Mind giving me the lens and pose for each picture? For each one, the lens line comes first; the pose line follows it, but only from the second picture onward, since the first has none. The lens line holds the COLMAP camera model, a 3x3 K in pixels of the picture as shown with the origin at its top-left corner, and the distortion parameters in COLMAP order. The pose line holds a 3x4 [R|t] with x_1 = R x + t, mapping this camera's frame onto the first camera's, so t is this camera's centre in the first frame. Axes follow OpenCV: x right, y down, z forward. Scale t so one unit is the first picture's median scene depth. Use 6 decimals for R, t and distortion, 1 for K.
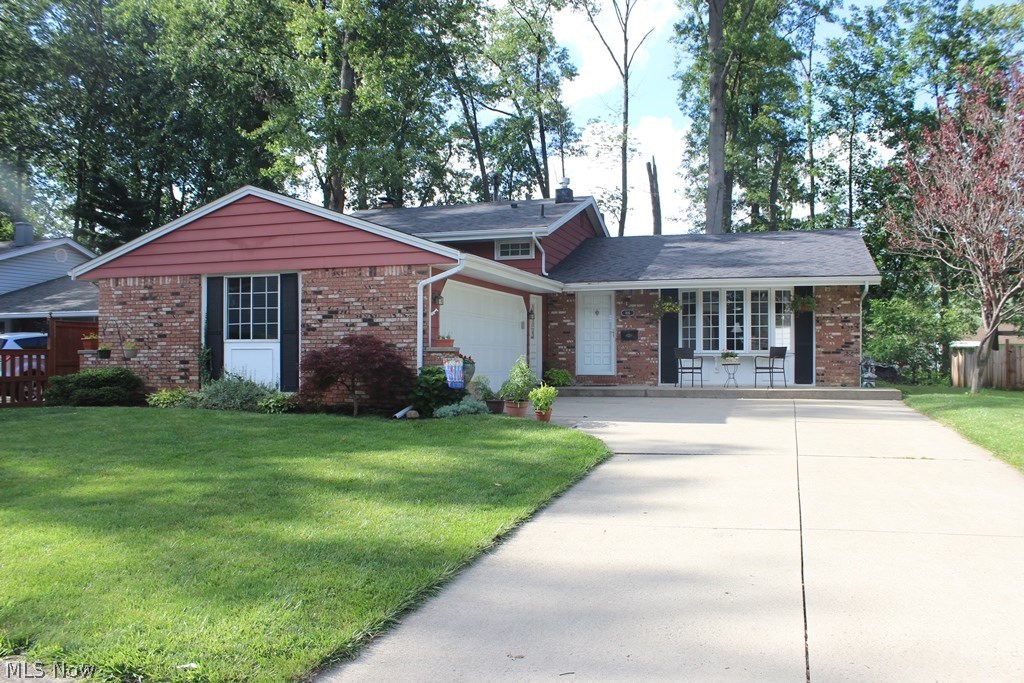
lens RADIAL K [[841.2, 0, 516.8], [0, 841.2, 348.9], [0, 0, 1]] dist [-0.154944, 0.107656]
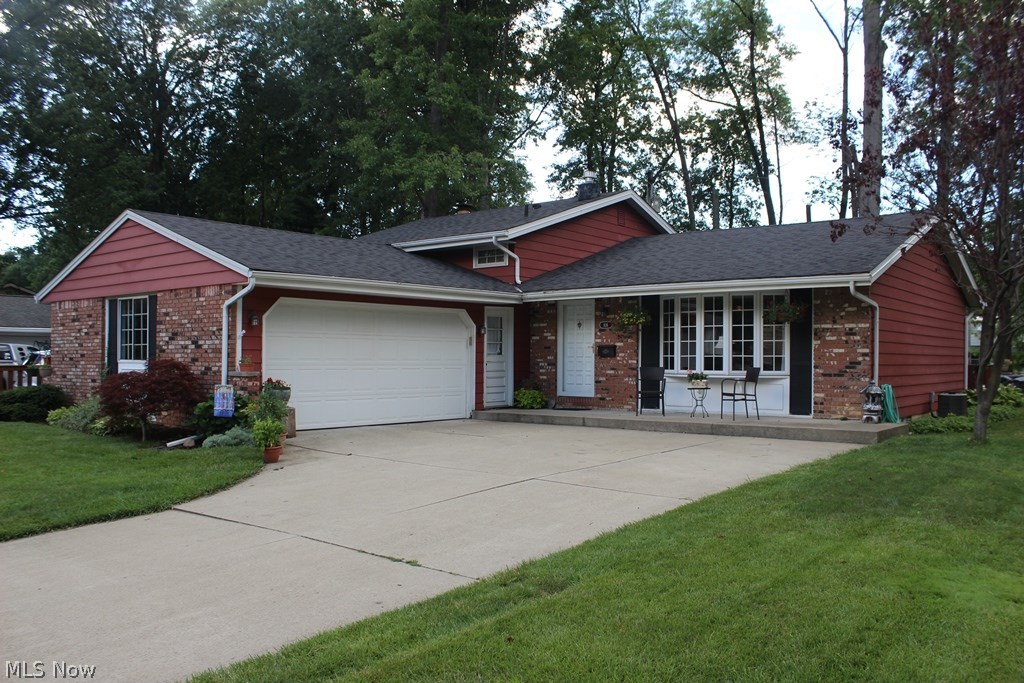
lens RADIAL K [[841.2, 0, 510.5], [0, 841.2, 347.2], [0, 0, 1]] dist [-0.154944, 0.107656]
pose [[0.933394, -0.001625, -0.358849, 0.371261], [0.000310, 0.999993, -0.003721, -0.018334], [0.358853, 0.003362, 0.933388, 0.176360]]
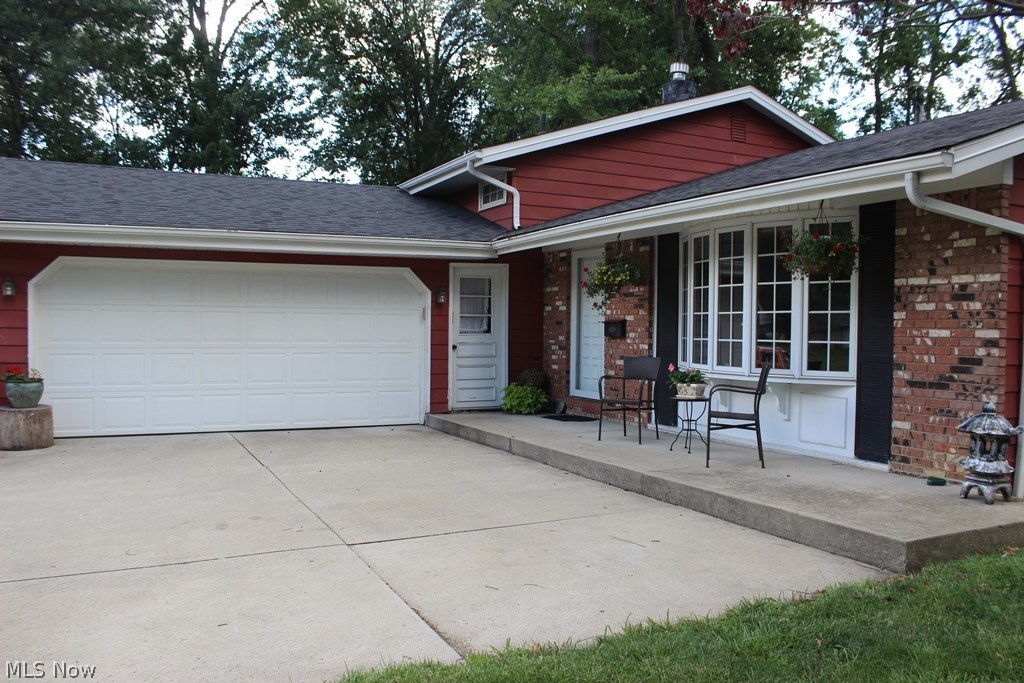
lens RADIAL K [[841.2, 0, 513.8], [0, 841.2, 340.2], [0, 0, 1]] dist [-0.154944, 0.107656]
pose [[0.704010, 0.016413, -0.710000, 0.499304], [-0.000587, 0.999746, 0.022529, -0.022645], [0.710189, -0.015444, 0.703841, 0.611935]]
